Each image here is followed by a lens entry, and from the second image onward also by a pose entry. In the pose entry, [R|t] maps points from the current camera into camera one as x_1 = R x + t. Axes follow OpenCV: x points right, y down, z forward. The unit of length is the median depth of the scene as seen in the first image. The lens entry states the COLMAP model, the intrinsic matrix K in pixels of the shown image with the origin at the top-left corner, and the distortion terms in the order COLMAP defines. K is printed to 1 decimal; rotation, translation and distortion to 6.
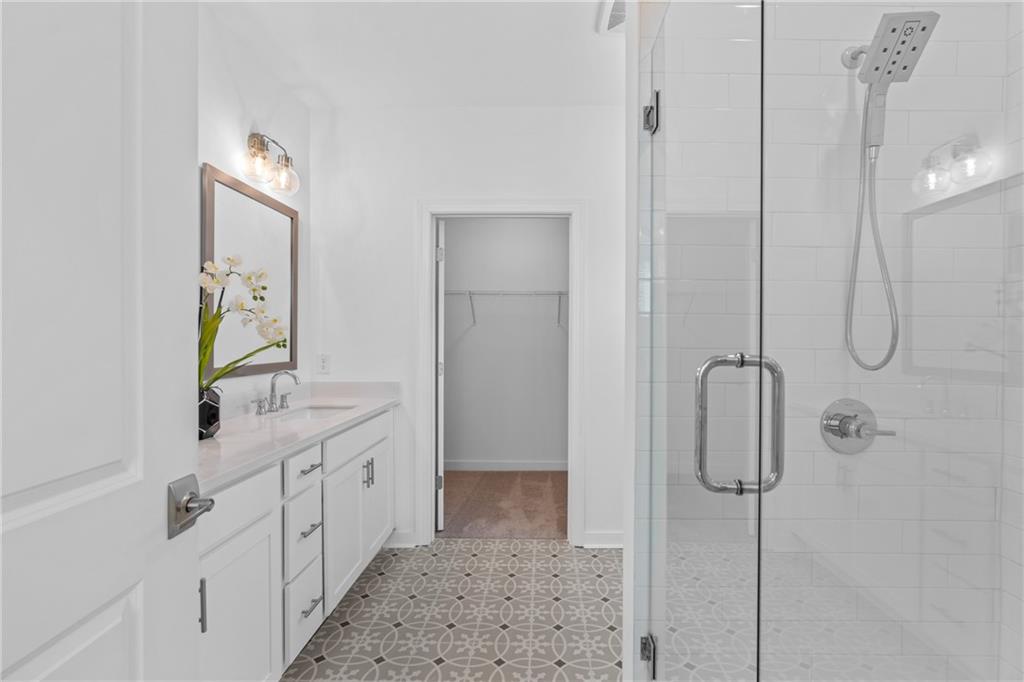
lens RADIAL K [[475.1, 0, 525.1], [0, 475.1, 346.3], [0, 0, 1]] dist [-0.003605, -0.000215]
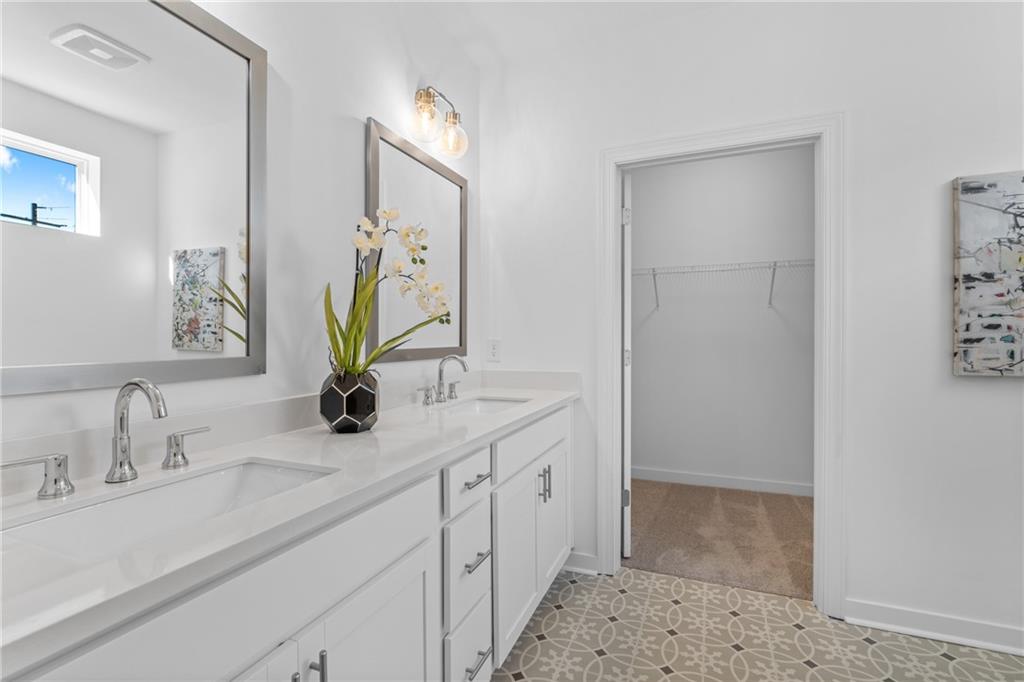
lens RADIAL K [[465.2, 0, 508.0], [0, 465.2, 340.2], [0, 0, 1]] dist [-0.001792, -0.000122]
pose [[0.930550, -0.004287, -0.366141, -0.097745], [0.001817, 0.999973, -0.007090, 0.028946], [0.366161, 0.005932, 0.930533, 0.239671]]
